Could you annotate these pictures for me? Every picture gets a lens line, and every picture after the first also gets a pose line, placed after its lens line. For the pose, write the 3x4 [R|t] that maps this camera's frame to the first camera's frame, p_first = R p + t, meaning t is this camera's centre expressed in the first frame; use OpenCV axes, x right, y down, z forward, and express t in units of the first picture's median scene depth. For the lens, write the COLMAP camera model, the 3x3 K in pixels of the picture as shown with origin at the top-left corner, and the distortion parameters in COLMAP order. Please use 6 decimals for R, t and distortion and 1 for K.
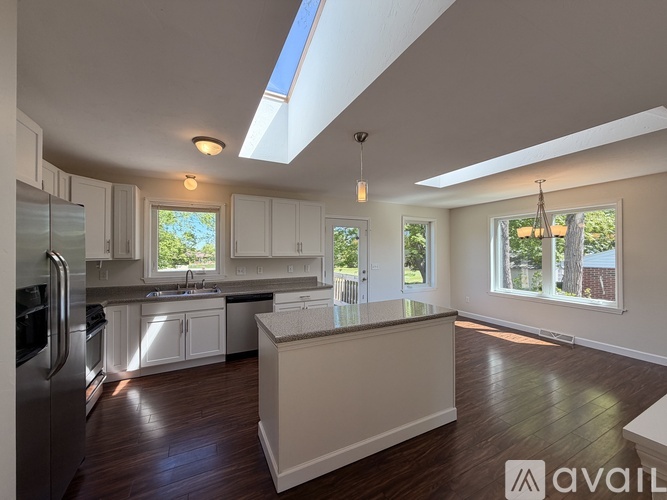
lens RADIAL K [[260.3, 0, 333.5], [0, 260.3, 250.0], [0, 0, 1]] dist [0.002157, 0.000079]
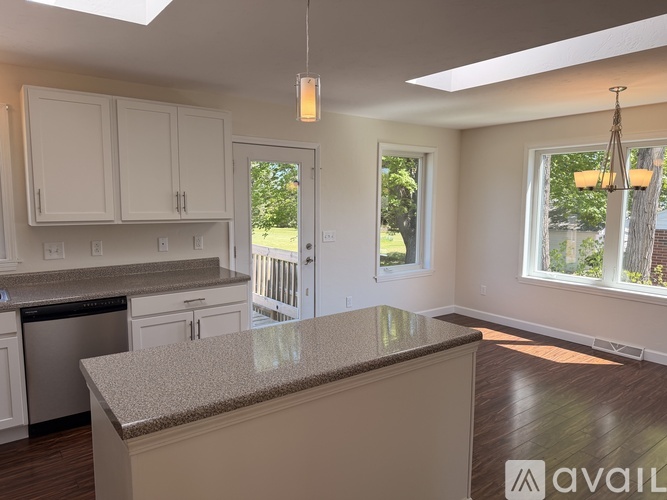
lens RADIAL K [[463.4, 0, 333.5], [0, 463.4, 250.0], [0, 0, 1]] dist [0.066730, -0.081836]
pose [[0.984647, -0.010637, 0.174232, 0.000664], [-0.010069, 0.993019, 0.117527, -0.024520], [-0.174266, -0.117477, 0.977666, 0.057802]]
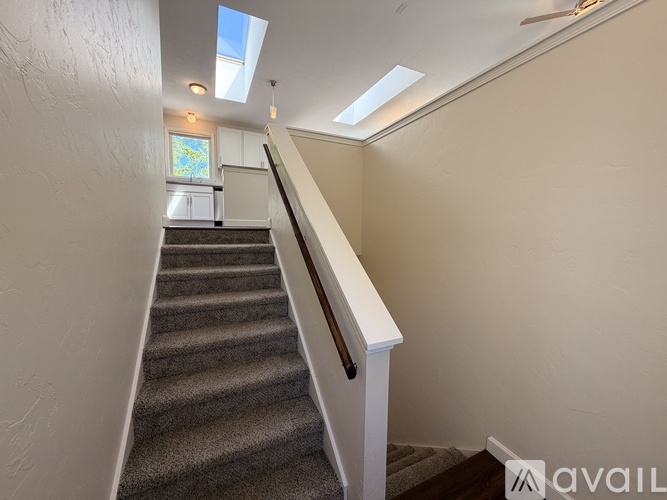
lens RADIAL K [[260.3, 0, 333.5], [0, 260.3, 250.0], [0, 0, 1]] dist [0.002157, 0.000079]
pose [[0.999025, 0.024652, -0.036615, 0.323346], [-0.020961, 0.994967, 0.097989, 0.297363], [0.038846, -0.097126, 0.994514, -0.514646]]
